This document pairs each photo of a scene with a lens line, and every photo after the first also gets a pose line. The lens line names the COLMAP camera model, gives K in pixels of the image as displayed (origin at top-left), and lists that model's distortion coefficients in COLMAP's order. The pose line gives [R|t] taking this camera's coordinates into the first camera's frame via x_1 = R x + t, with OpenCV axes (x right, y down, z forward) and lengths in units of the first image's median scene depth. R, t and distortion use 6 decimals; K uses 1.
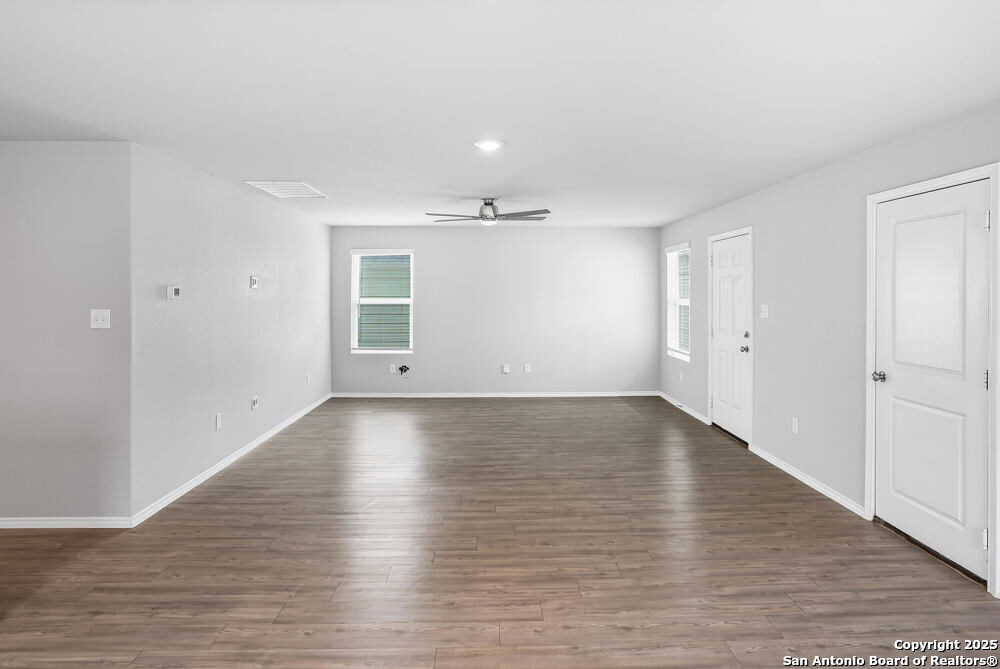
lens RADIAL K [[548.3, 0, 502.6], [0, 548.3, 296.1], [0, 0, 1]] dist [-0.054225, 0.023900]
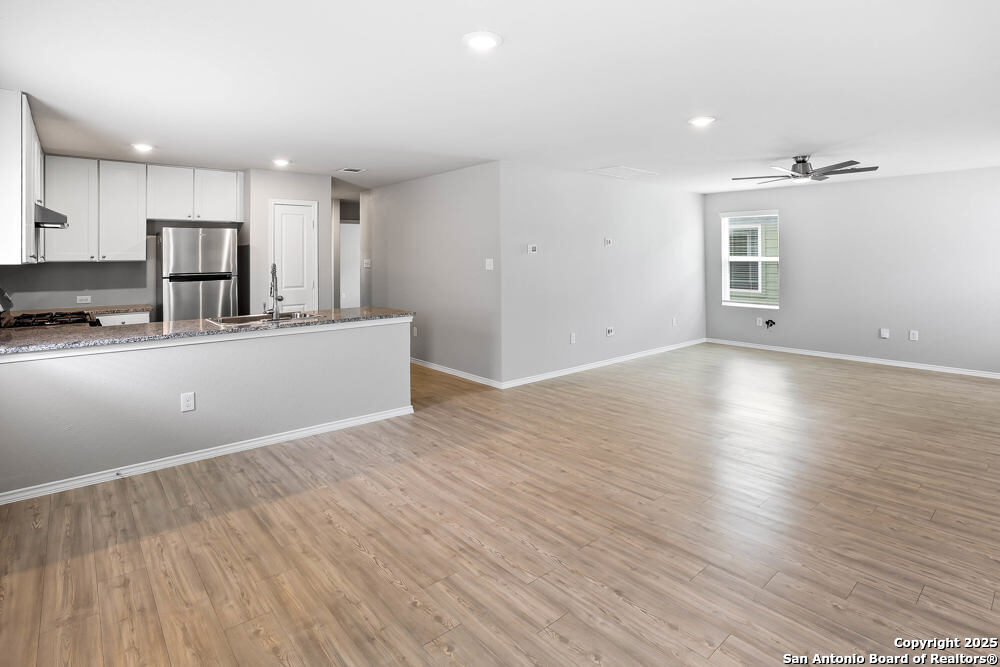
lens RADIAL K [[510.6, 0, 516.8], [0, 510.6, 252.8], [0, 0, 1]] dist [-0.056994, 0.019613]
pose [[0.655461, -0.005832, -0.755206, 0.339313], [-0.003011, 0.999942, -0.010335, 0.012836], [0.755223, 0.009048, 0.655406, -0.011864]]
